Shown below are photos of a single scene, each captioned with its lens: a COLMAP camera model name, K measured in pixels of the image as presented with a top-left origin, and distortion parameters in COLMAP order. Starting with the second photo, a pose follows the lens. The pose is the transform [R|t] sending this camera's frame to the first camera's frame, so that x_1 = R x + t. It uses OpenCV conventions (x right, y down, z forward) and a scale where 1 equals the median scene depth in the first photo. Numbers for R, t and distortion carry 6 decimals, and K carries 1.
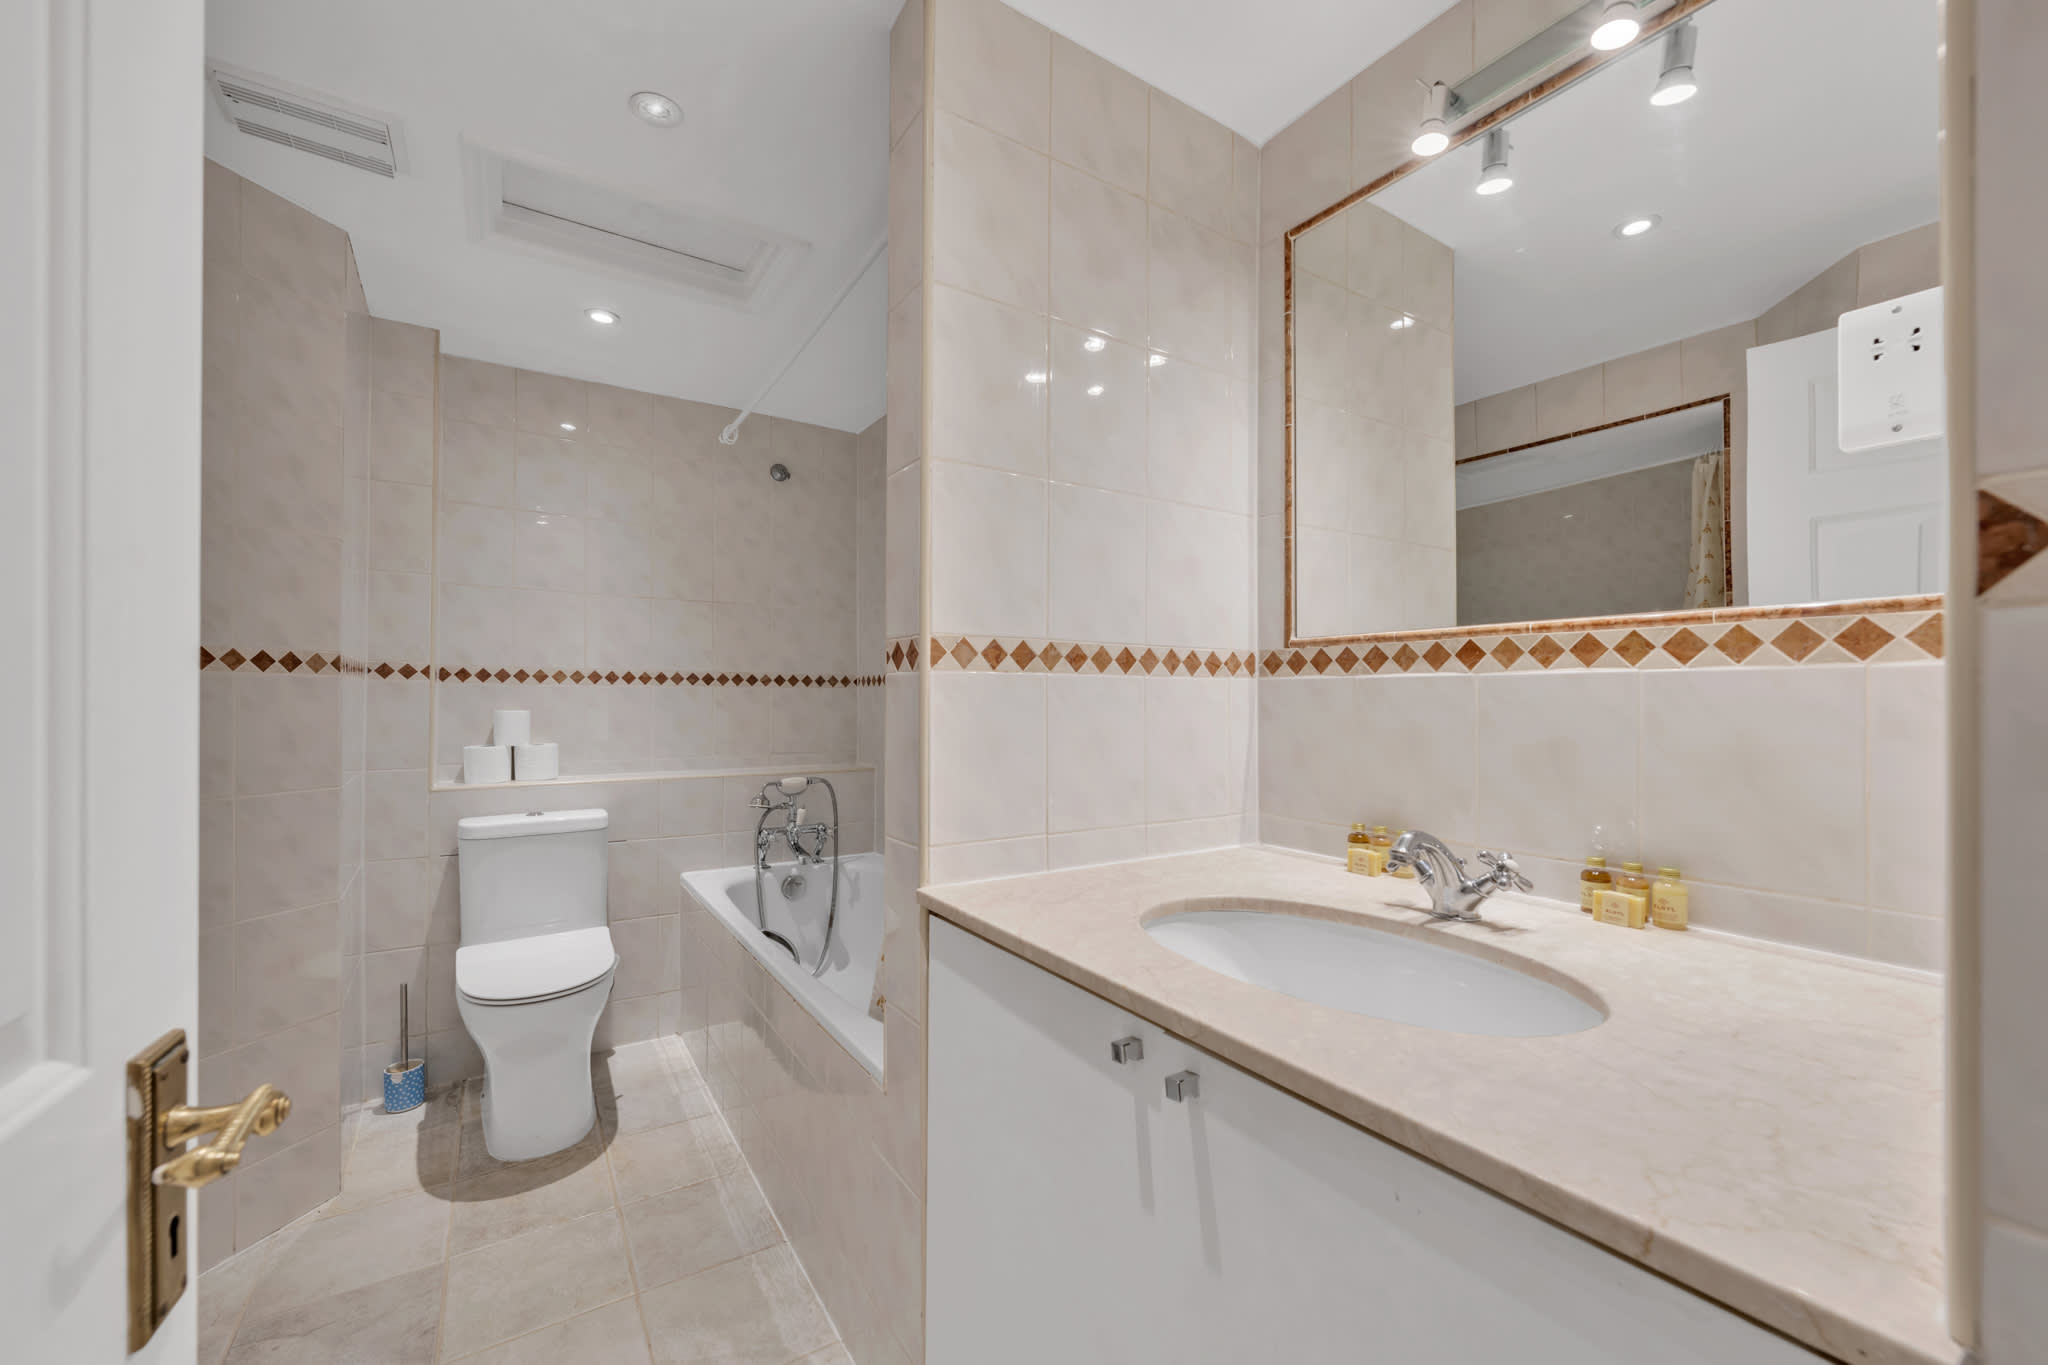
lens RADIAL K [[788.9, 0, 1021.2], [0, 788.9, 696.2], [0, 0, 1]] dist [-0.006713, -0.000148]
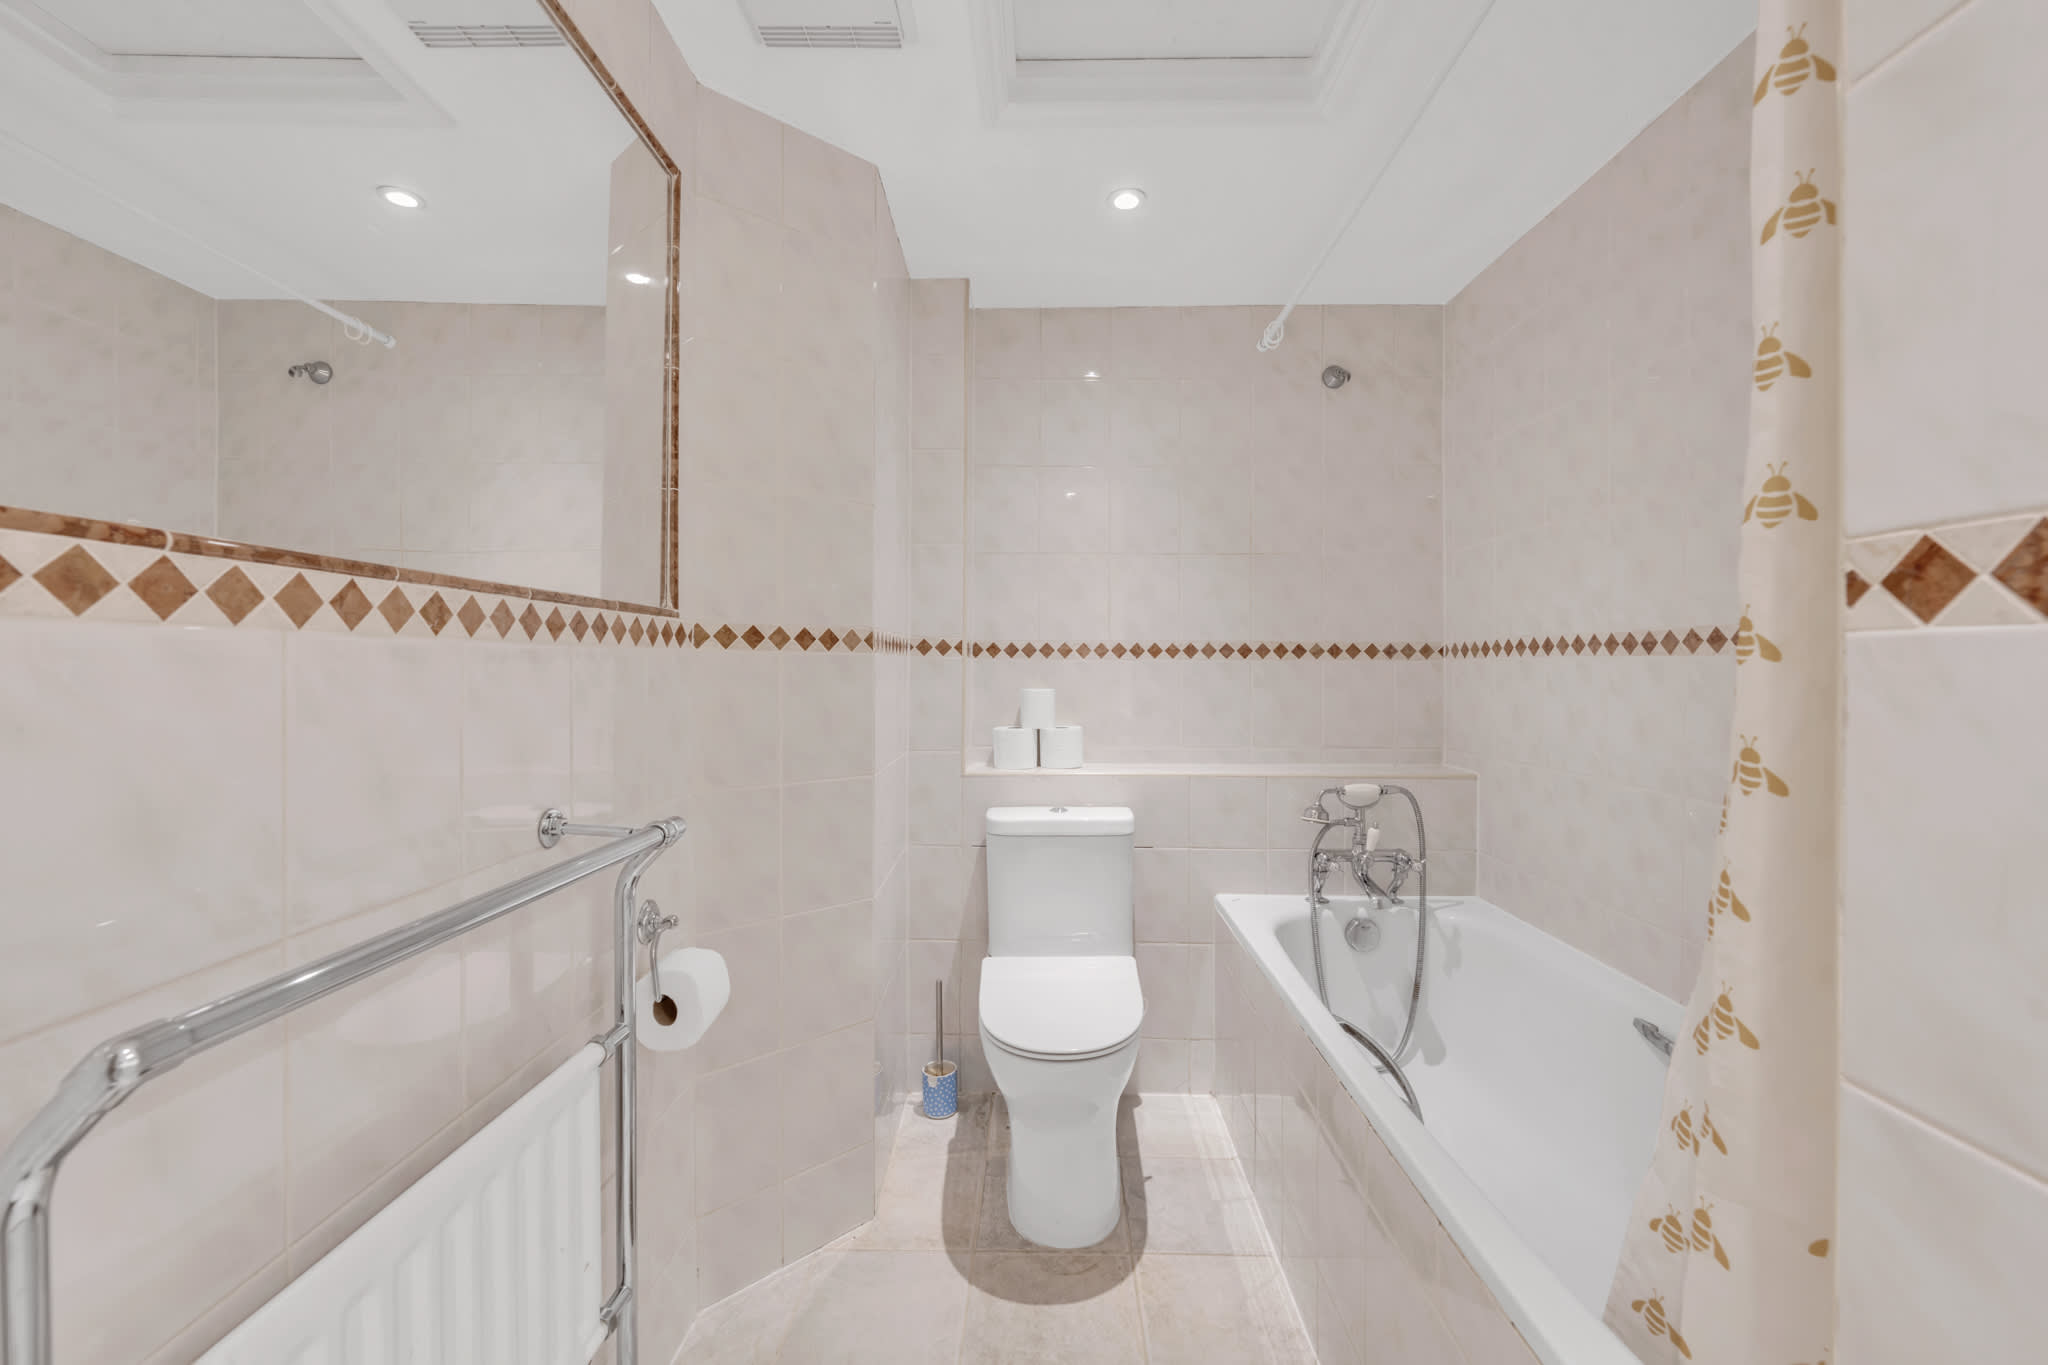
lens RADIAL K [[876.8, 0, 1028.2], [0, 876.8, 677.3], [0, 0, 1]] dist [0.000995, 0.000137]
pose [[0.826354, 0.002412, -0.563145, -0.096260], [0.003823, 0.999944, 0.009894, -0.005385], [0.563138, -0.010329, 0.826299, 0.173838]]
